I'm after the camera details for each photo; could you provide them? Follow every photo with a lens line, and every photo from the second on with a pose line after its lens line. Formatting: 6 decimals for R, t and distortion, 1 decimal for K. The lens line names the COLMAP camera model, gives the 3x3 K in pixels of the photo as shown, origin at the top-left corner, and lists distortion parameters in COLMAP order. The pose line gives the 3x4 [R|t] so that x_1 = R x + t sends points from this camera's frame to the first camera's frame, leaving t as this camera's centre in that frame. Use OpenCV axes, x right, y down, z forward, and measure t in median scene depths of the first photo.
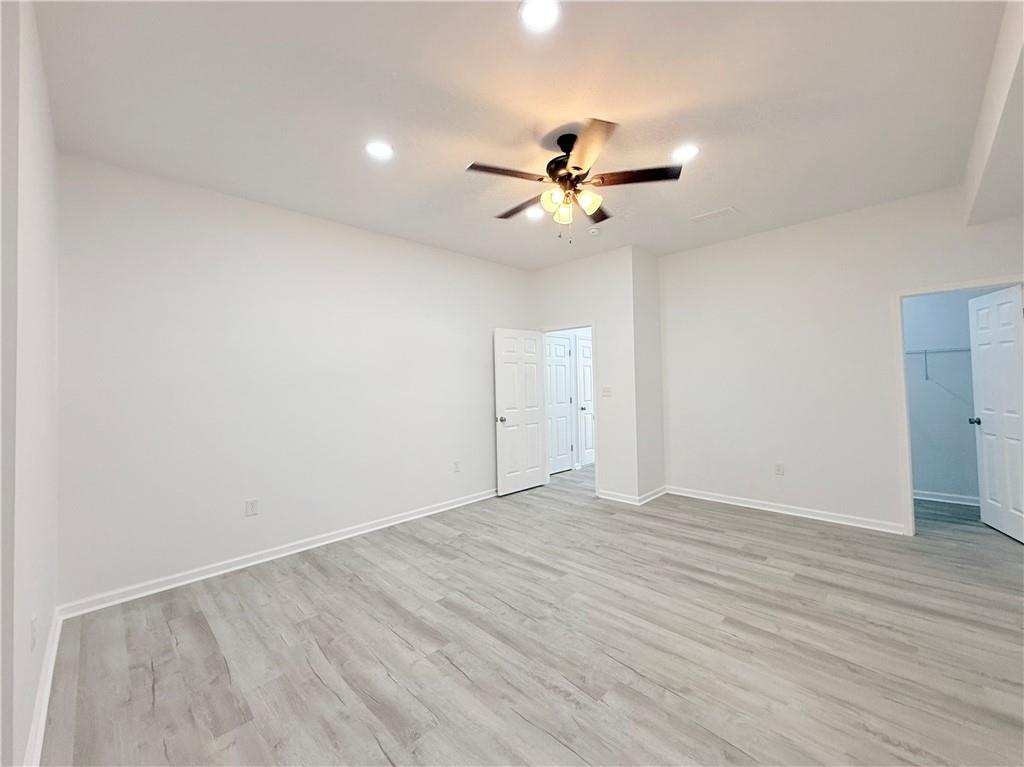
lens RADIAL K [[412.5, 0, 511.9], [0, 412.5, 380.9], [0, 0, 1]] dist [-0.000124, -0.000072]
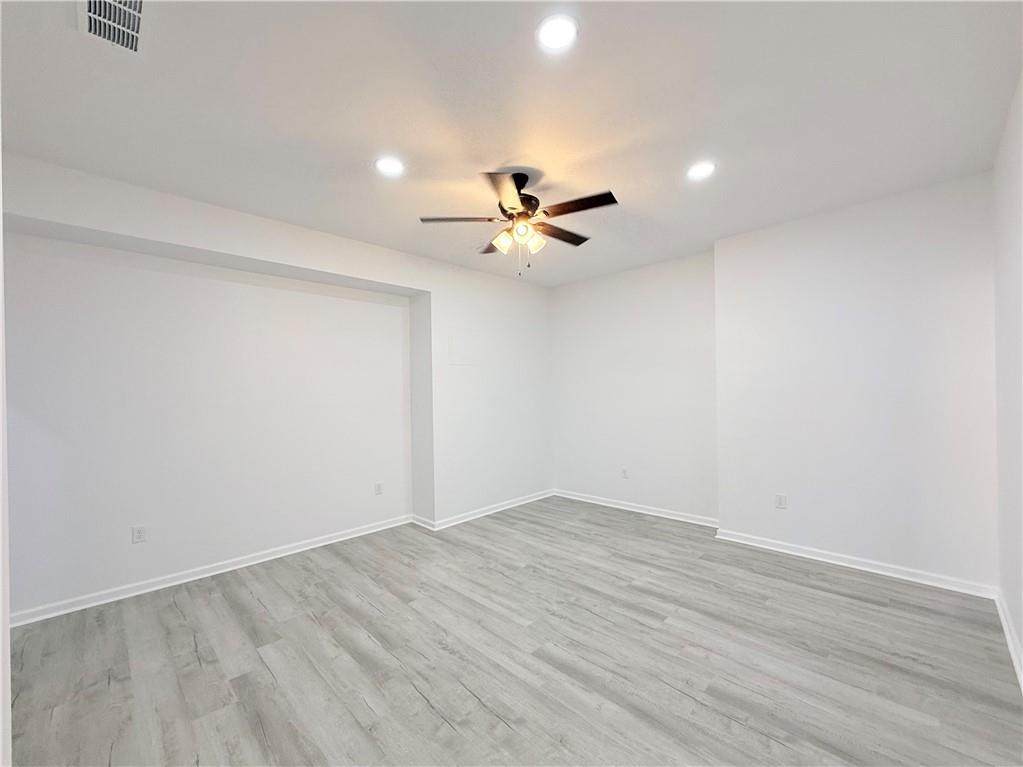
lens RADIAL K [[412.1, 0, 511.4], [0, 412.1, 383.1], [0, 0, 1]] dist [-0.000124, -0.000072]
pose [[-0.999122, 0.041367, 0.006653, 0.168736], [0.041208, 0.998897, -0.022510, -0.028296], [-0.007576, -0.022216, -0.999724, 2.054359]]
